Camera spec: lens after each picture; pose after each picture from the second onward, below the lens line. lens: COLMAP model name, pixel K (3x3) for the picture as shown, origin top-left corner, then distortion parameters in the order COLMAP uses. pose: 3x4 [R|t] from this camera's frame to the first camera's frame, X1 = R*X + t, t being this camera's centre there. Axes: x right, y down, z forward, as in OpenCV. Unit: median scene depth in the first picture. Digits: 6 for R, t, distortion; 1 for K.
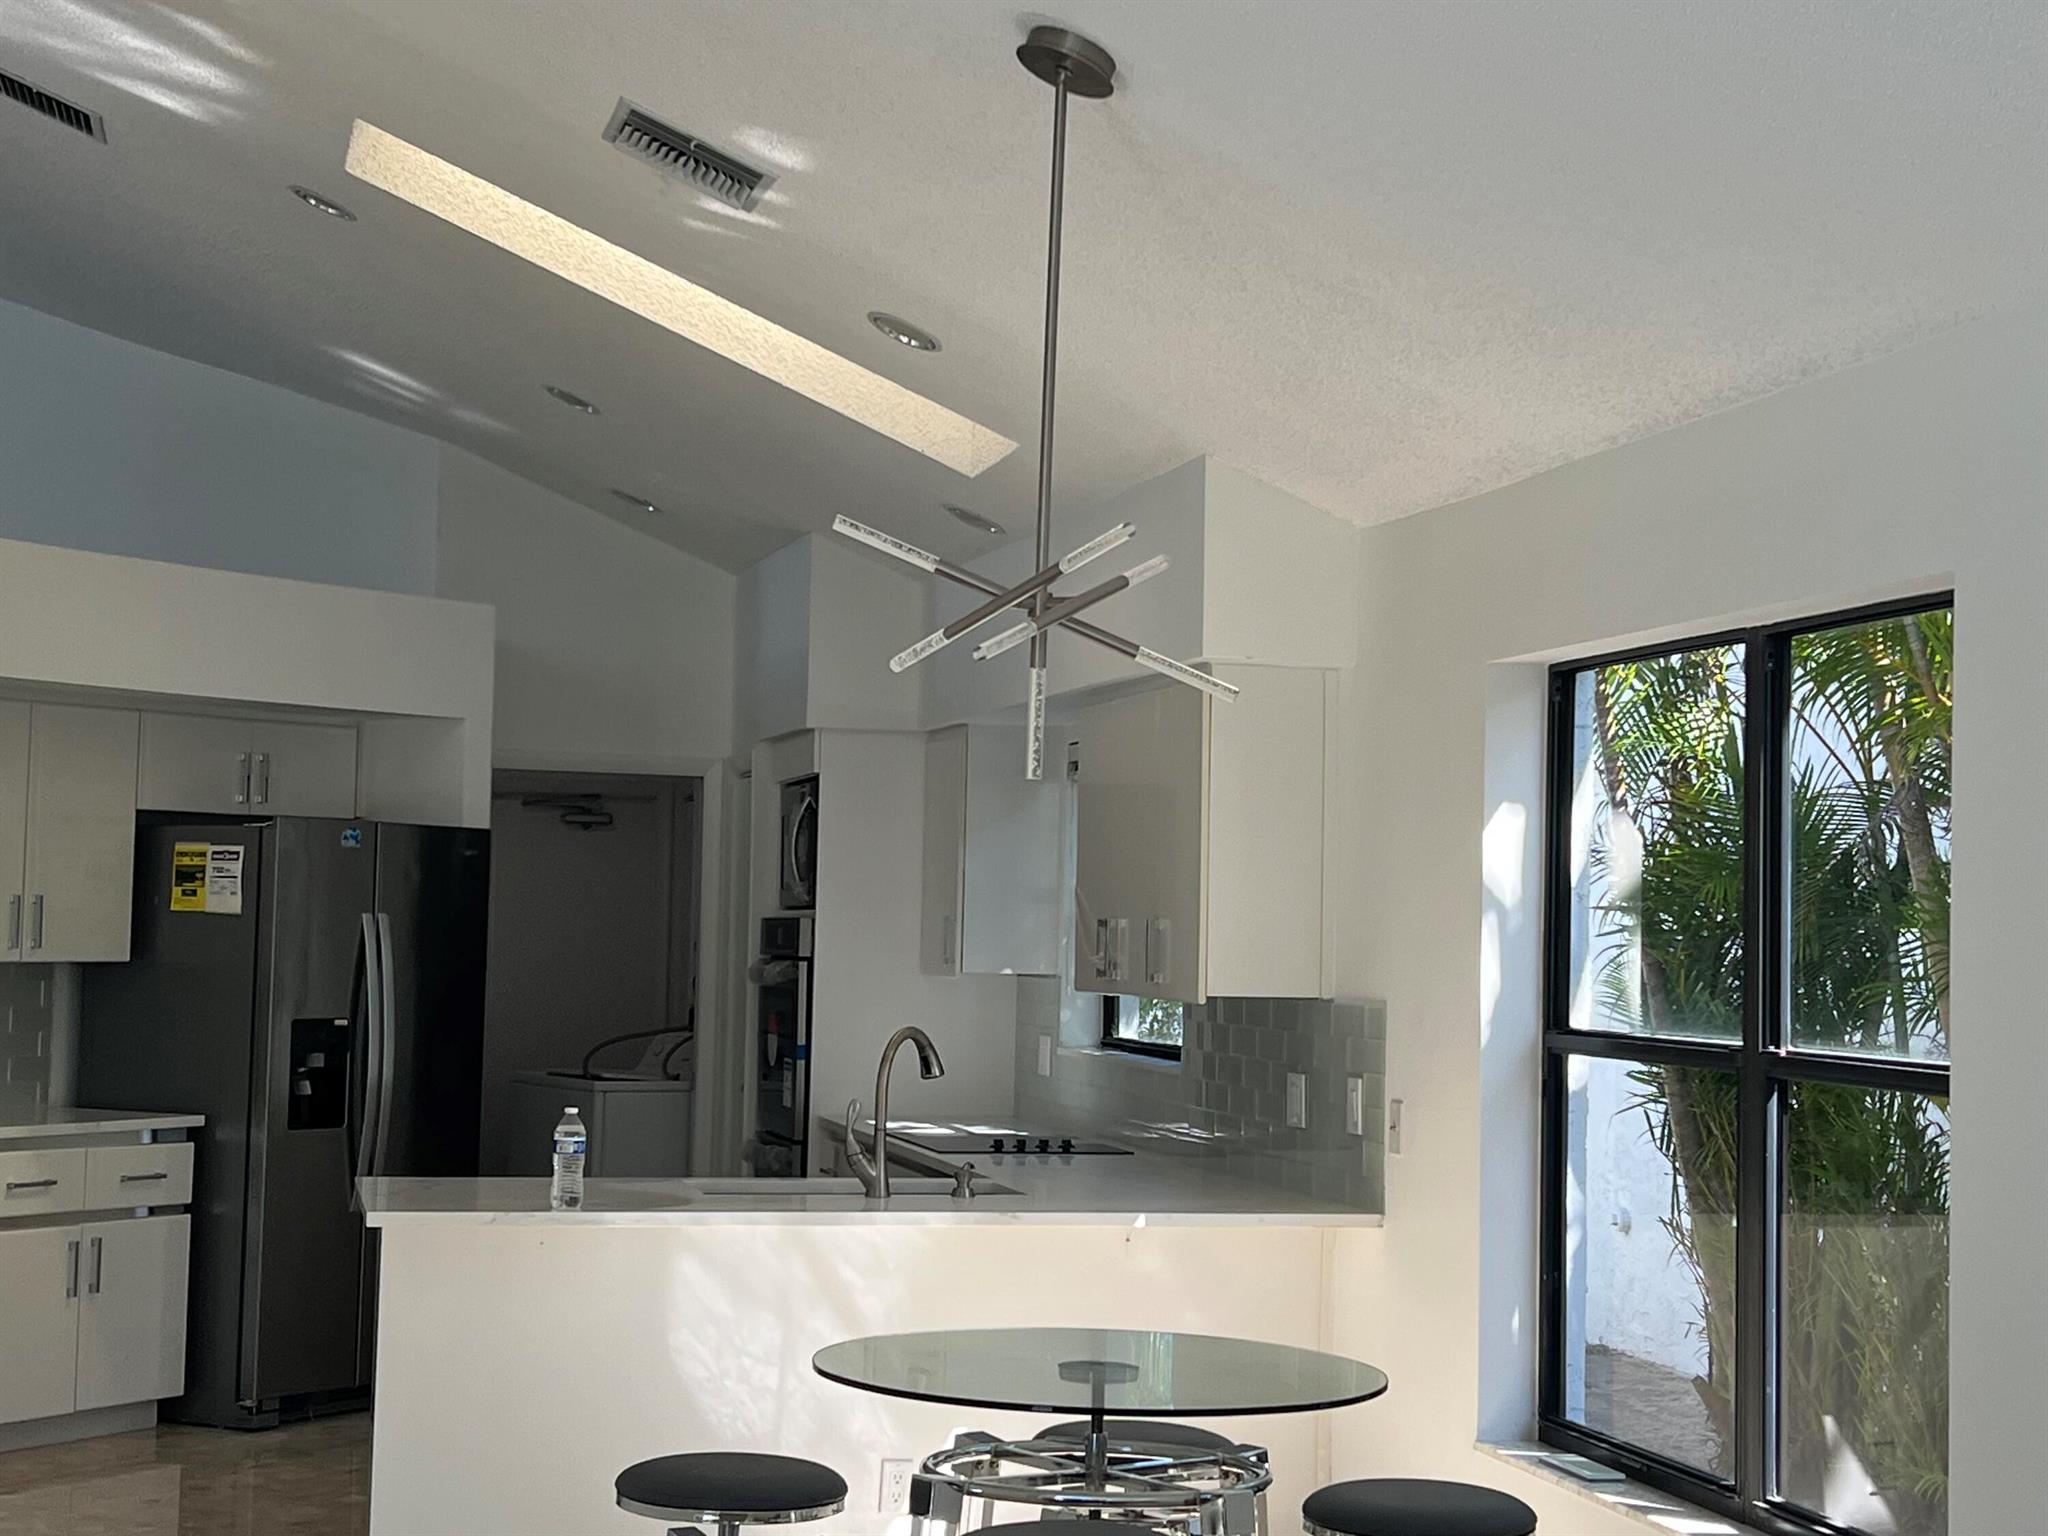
lens RADIAL K [[3263.8, 0, 1024.0], [0, 3263.8, 768.9], [0, 0, 1]] dist [0.163343, 0.000000]
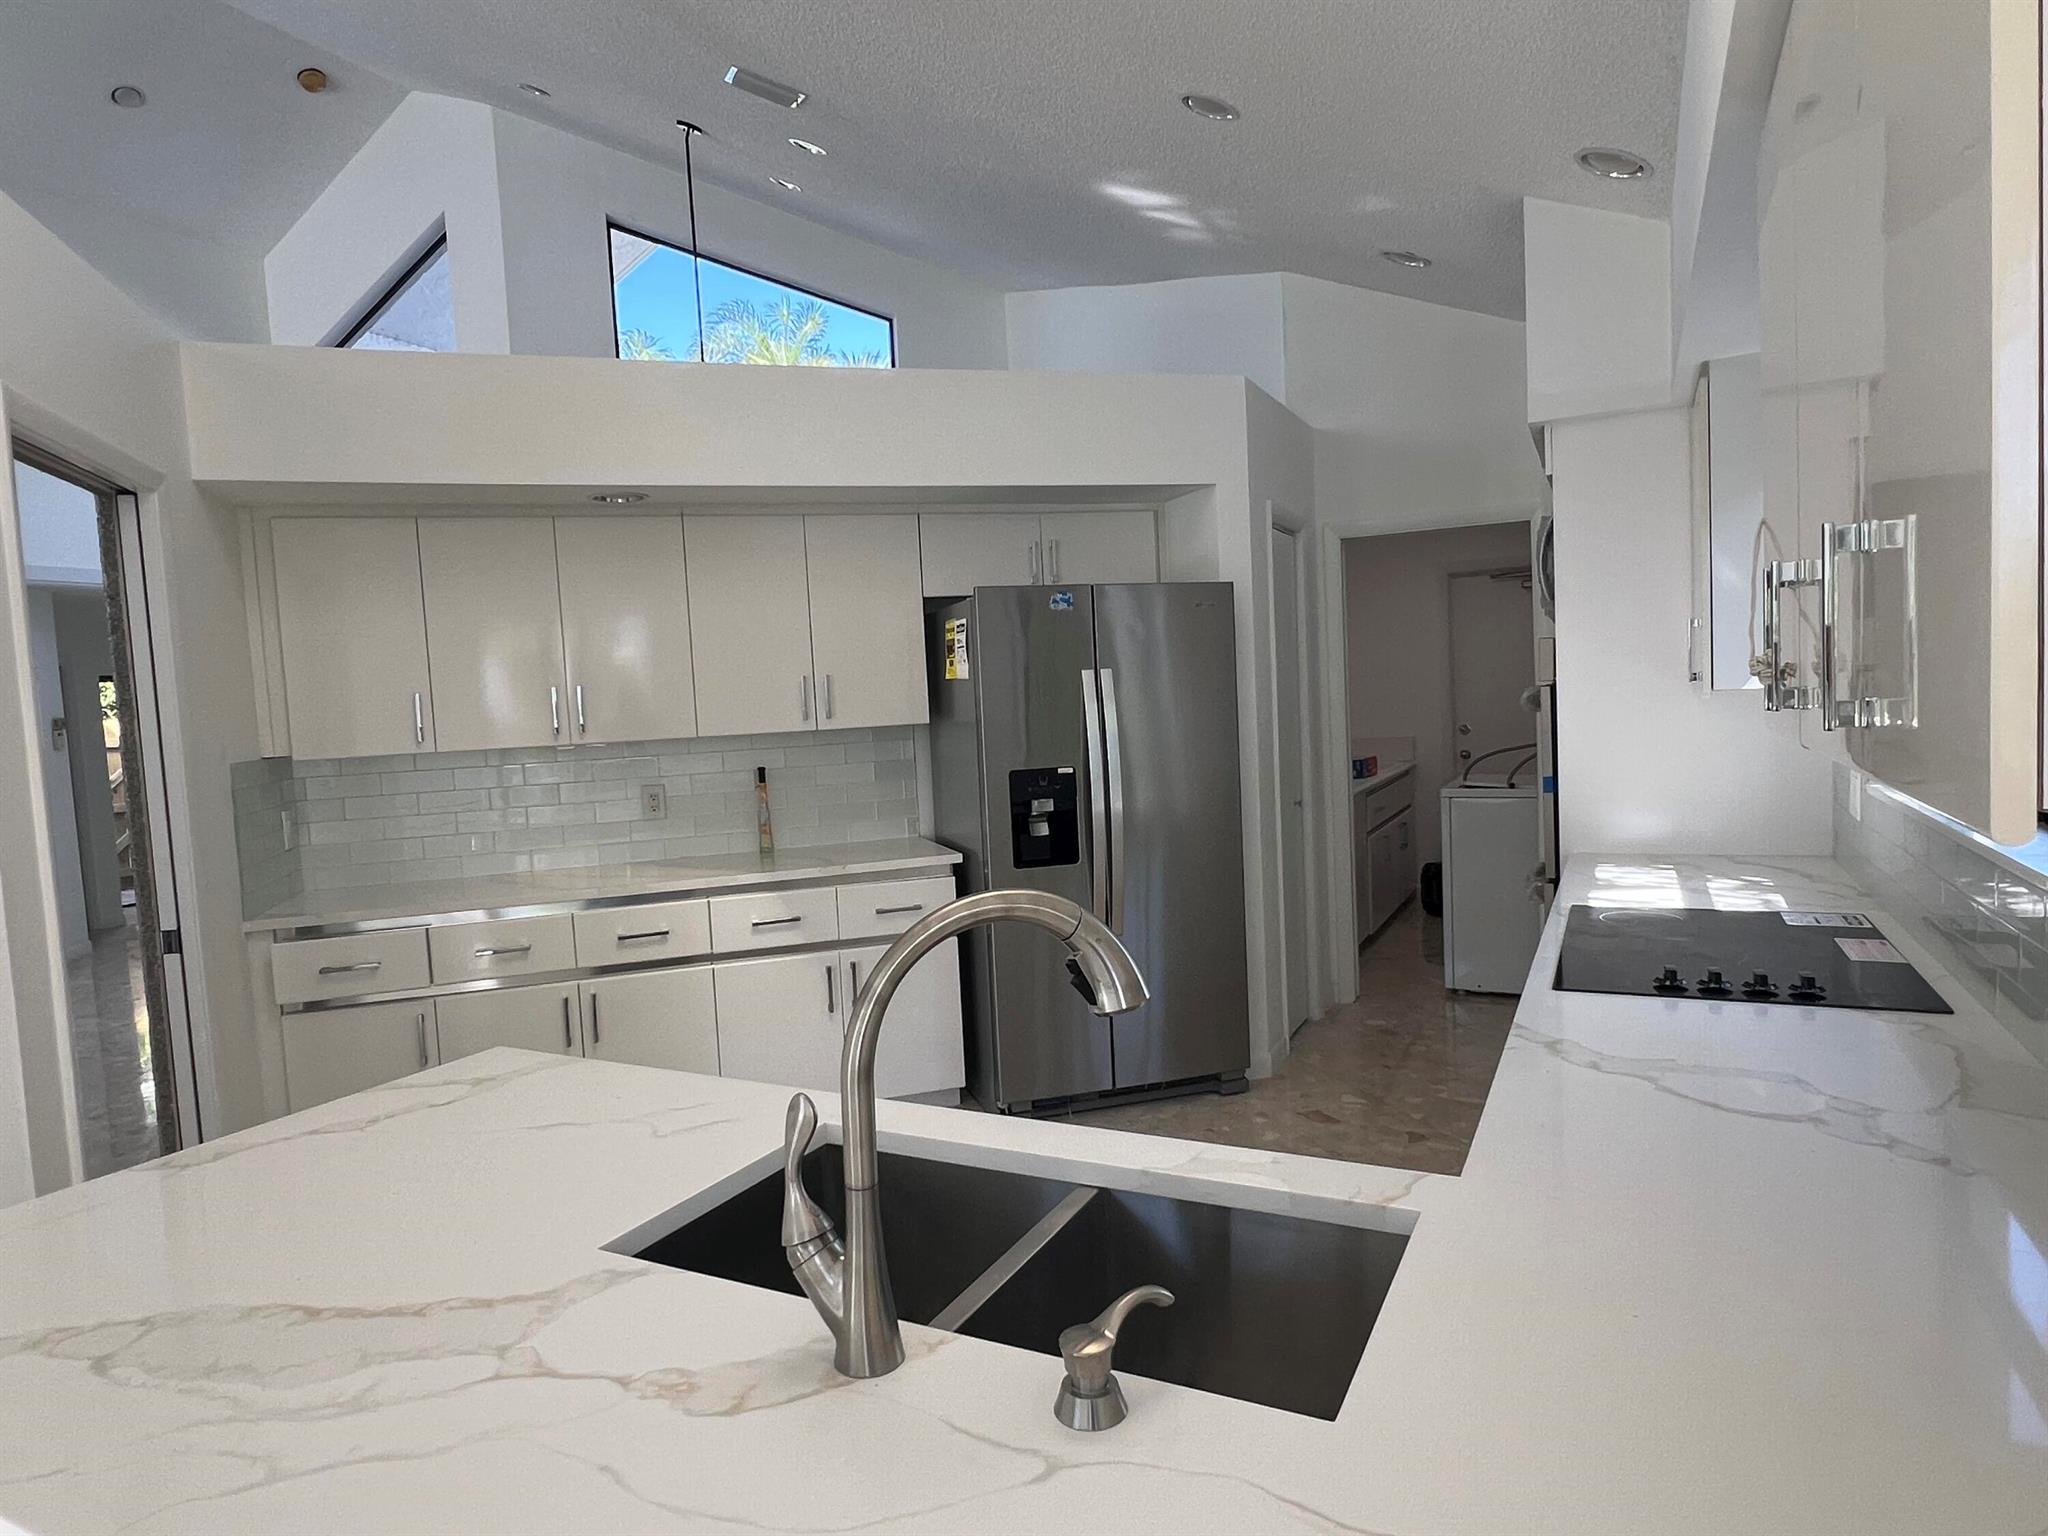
lens RADIAL K [[1207.6, 0, 1018.2], [0, 1207.6, 783.4], [0, 0, 1]] dist [-0.002664, -0.000752]
pose [[0.759517, -0.013606, -0.650346, 0.042796], [0.100430, 0.990246, 0.096573, 0.040682], [0.642688, -0.138663, 0.753475, 0.684488]]
